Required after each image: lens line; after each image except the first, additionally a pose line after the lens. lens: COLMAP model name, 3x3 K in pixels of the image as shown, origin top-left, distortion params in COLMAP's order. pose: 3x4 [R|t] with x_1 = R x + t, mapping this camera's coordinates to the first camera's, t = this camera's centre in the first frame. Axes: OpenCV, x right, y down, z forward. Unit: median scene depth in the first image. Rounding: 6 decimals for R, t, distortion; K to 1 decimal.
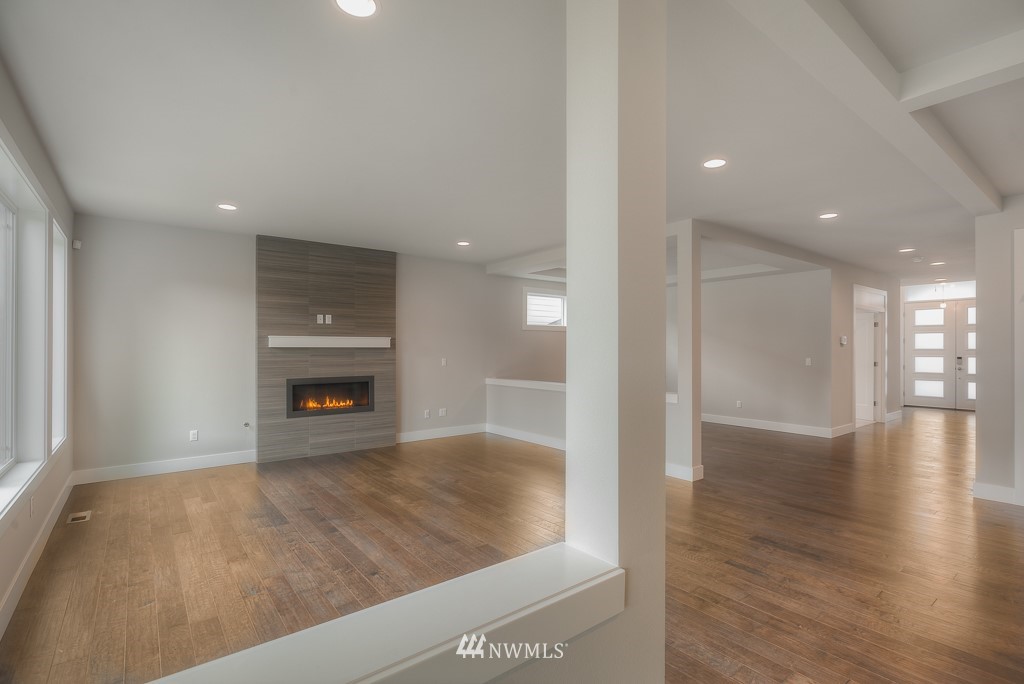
lens RADIAL K [[481.2, 0, 518.5], [0, 481.2, 346.4], [0, 0, 1]] dist [-0.004952, 0.000780]
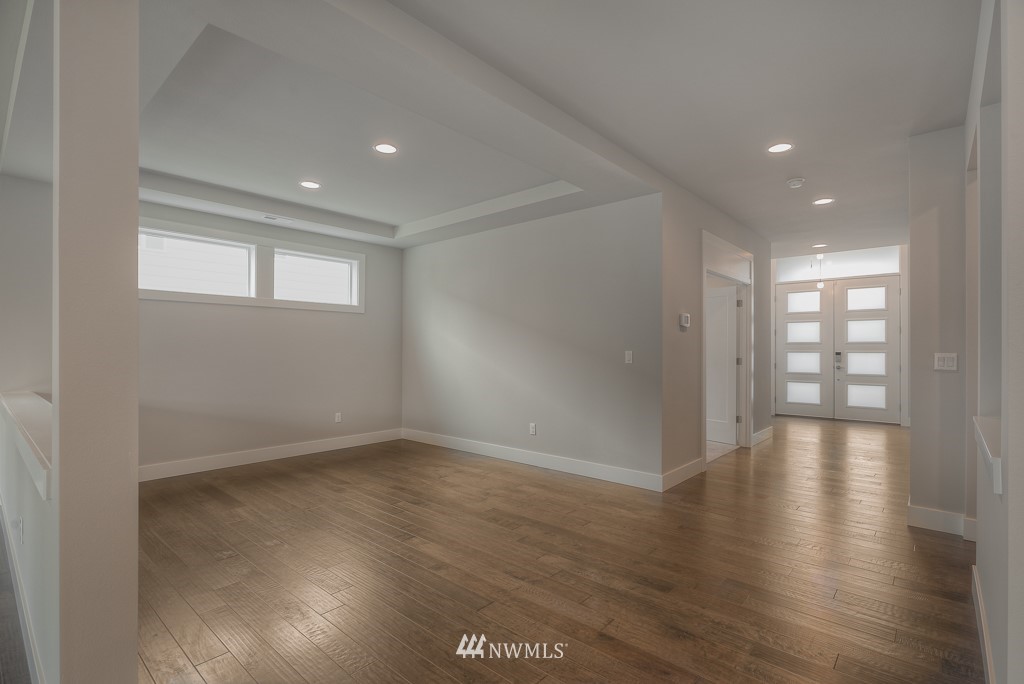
lens RADIAL K [[481.2, 0, 516.7], [0, 481.2, 346.5], [0, 0, 1]] dist [-0.004952, 0.000780]
pose [[0.982919, 0.001823, 0.184028, 0.262825], [-0.001523, 0.999997, -0.001767, 0.014766], [-0.184030, 0.001457, 0.982920, 0.329878]]
